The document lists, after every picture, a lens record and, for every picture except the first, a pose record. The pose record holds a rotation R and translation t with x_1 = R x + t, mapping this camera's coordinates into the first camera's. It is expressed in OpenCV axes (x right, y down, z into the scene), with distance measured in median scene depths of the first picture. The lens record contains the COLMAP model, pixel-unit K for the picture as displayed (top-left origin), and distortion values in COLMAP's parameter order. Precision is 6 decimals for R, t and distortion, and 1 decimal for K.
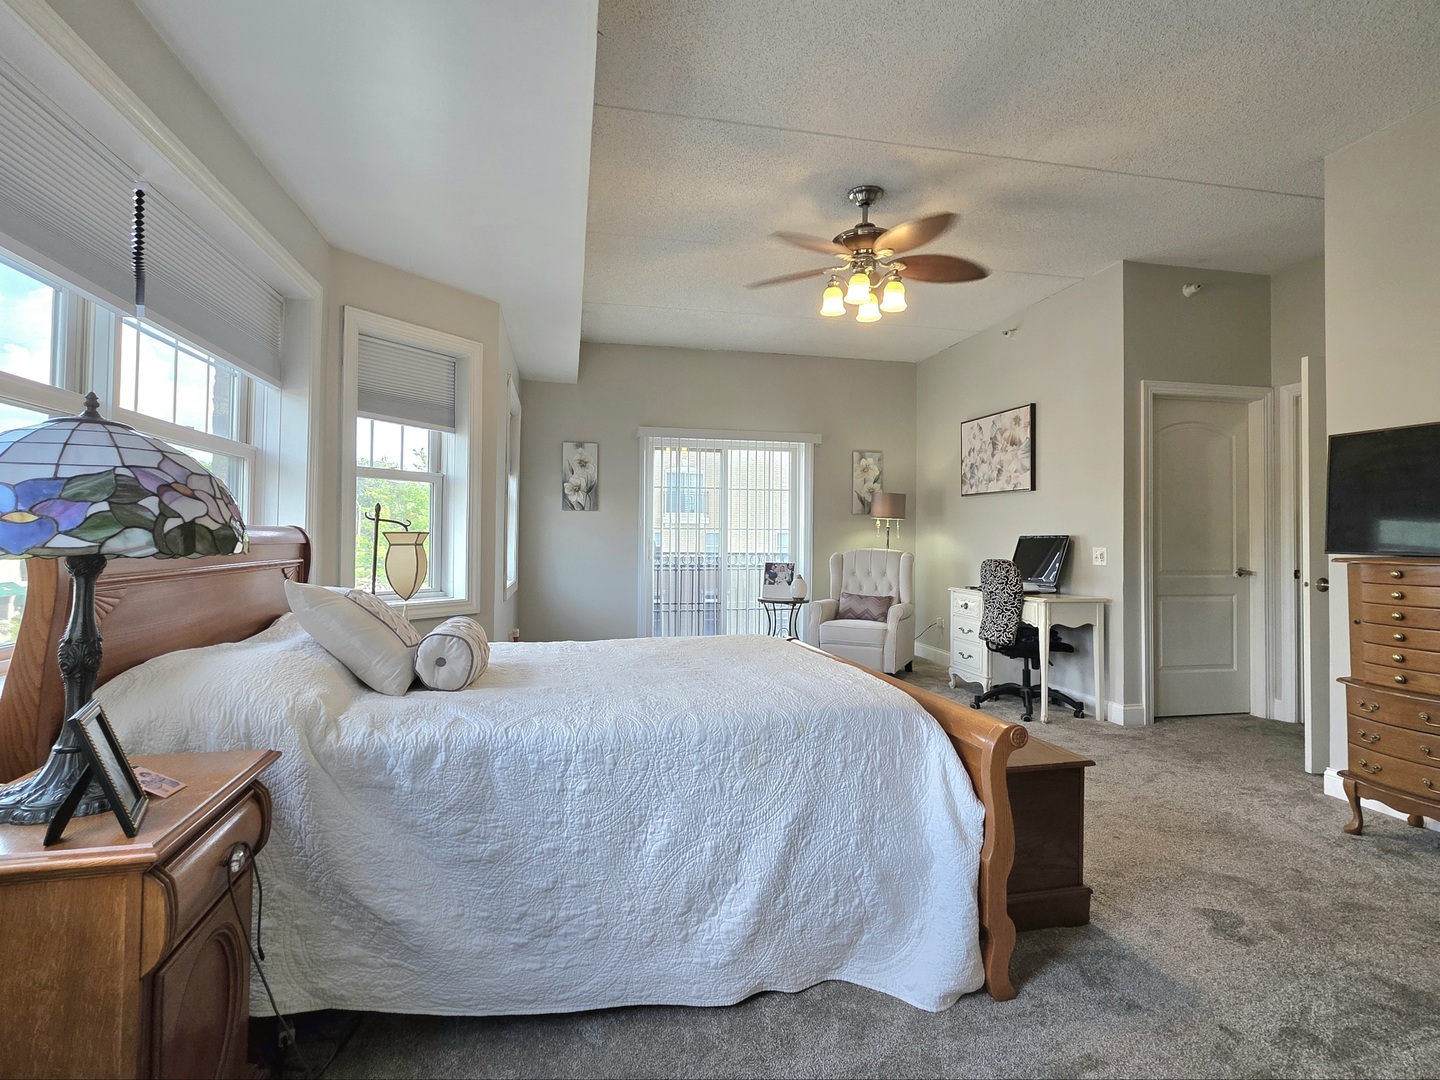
lens RADIAL K [[704.3, 0, 720.9], [0, 704.3, 558.9], [0, 0, 1]] dist [0.001186, -0.000127]
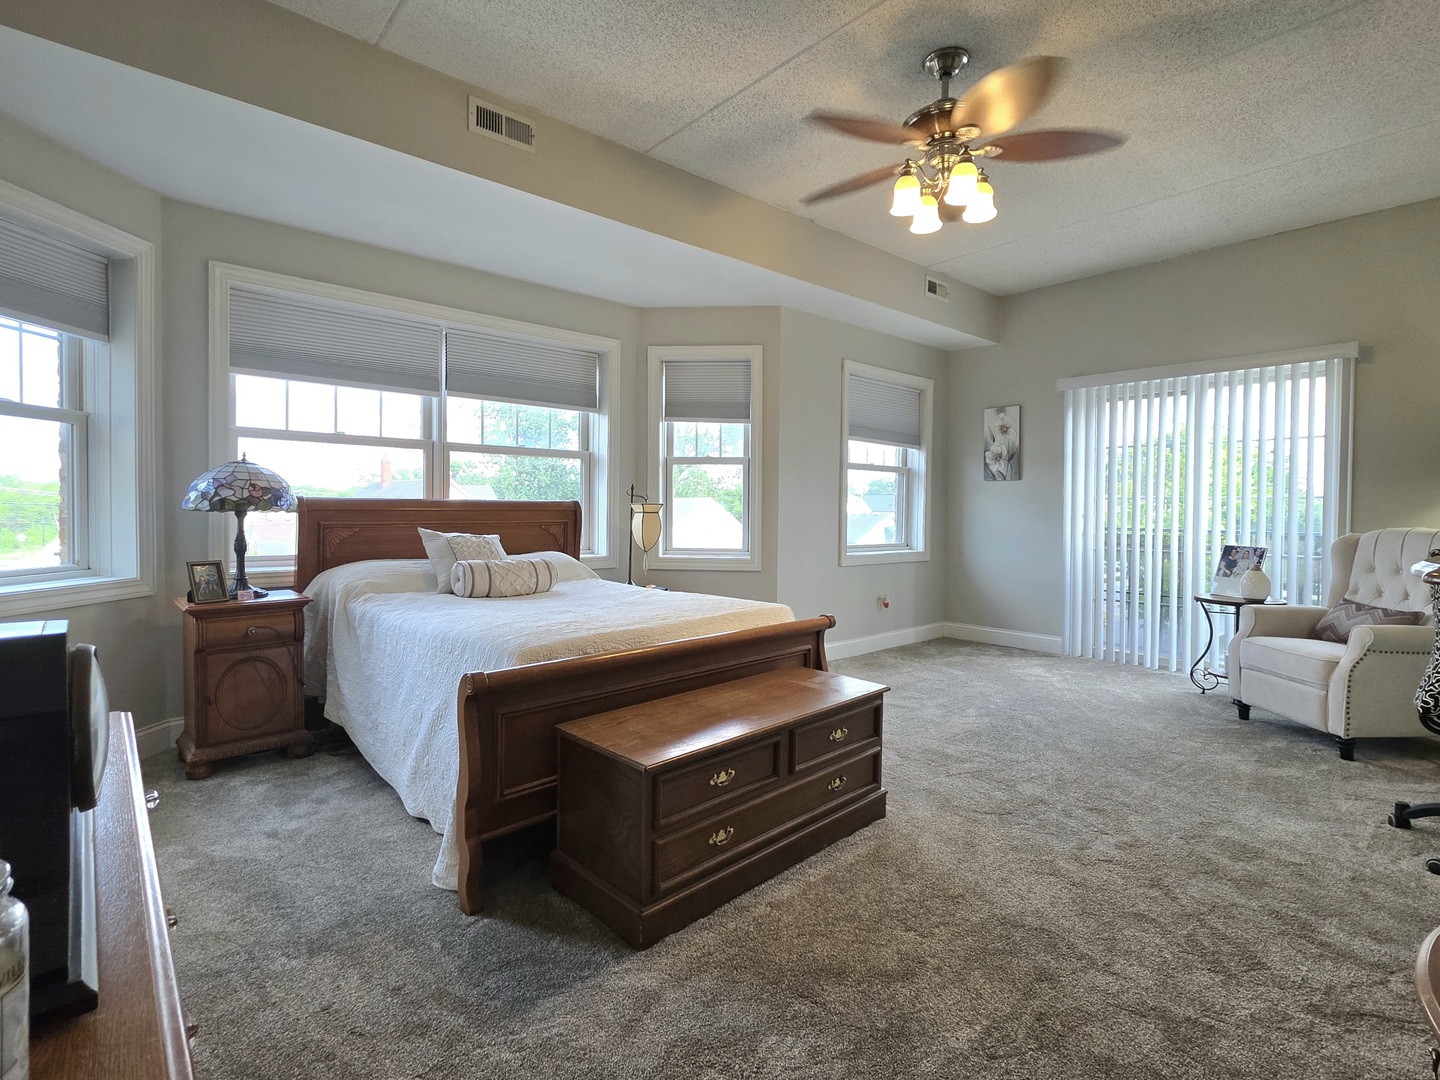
lens RADIAL K [[704.3, 0, 720.9], [0, 704.3, 558.9], [0, 0, 1]] dist [0.001186, -0.000127]
pose [[0.495930, 0.059100, -0.866349, 0.429893], [-0.029456, 0.998252, 0.051236, -0.002402], [0.867863, 0.000110, 0.496804, 0.219997]]
